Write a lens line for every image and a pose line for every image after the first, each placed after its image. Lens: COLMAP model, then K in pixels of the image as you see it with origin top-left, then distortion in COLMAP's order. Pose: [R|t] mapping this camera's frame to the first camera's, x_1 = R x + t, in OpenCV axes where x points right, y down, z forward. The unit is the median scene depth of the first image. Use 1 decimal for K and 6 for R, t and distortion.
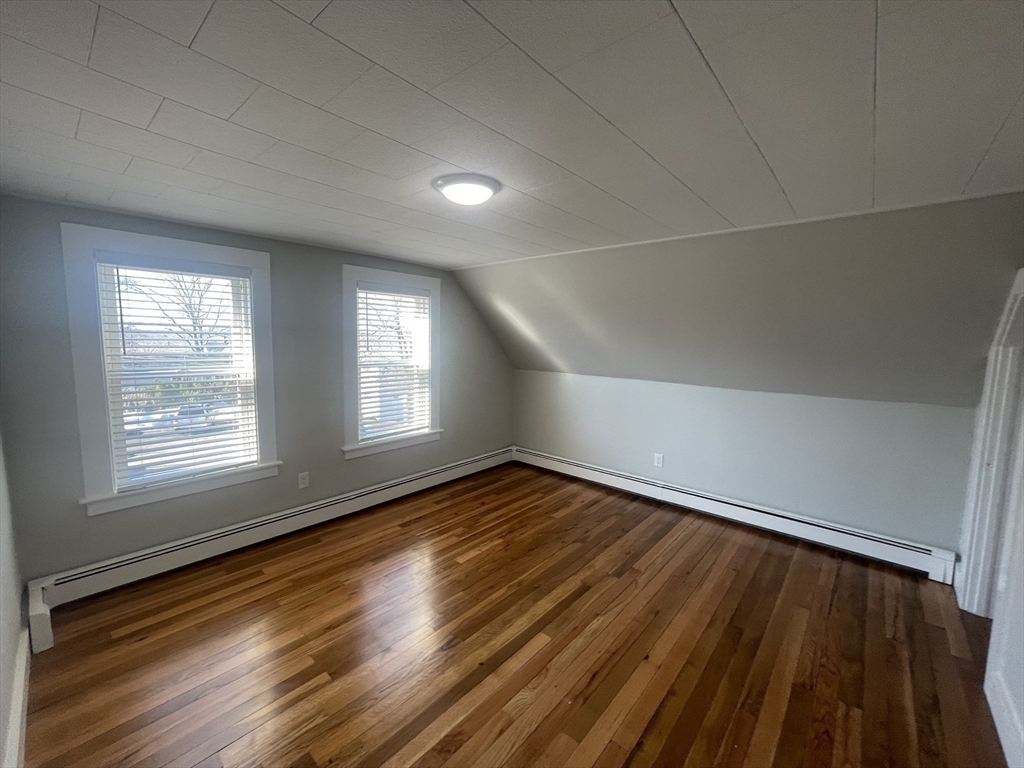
lens RADIAL K [[415.1, 0, 508.9], [0, 415.1, 387.3], [0, 0, 1]] dist [-0.000285, 0.000287]
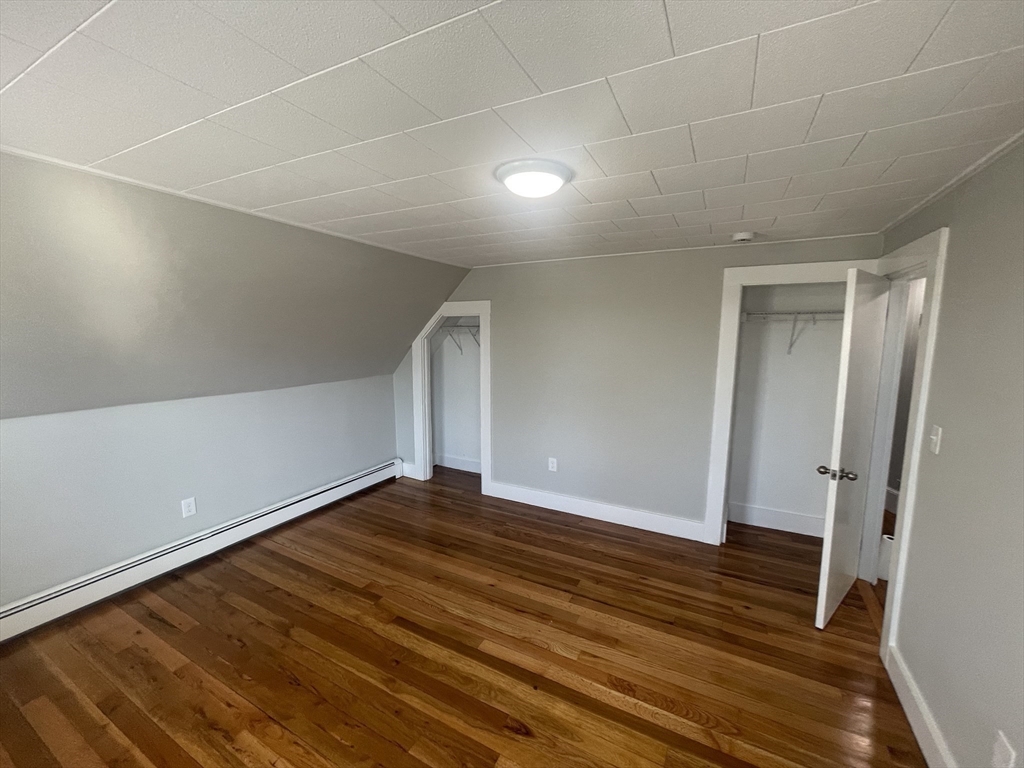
lens RADIAL K [[415.1, 0, 511.8], [0, 415.1, 380.3], [0, 0, 1]] dist [-0.000285, 0.000287]
pose [[-0.246149, -0.133948, 0.959931, -0.599761], [0.098128, 0.981871, 0.162172, -0.139672], [-0.964252, 0.134114, -0.228543, 0.792730]]
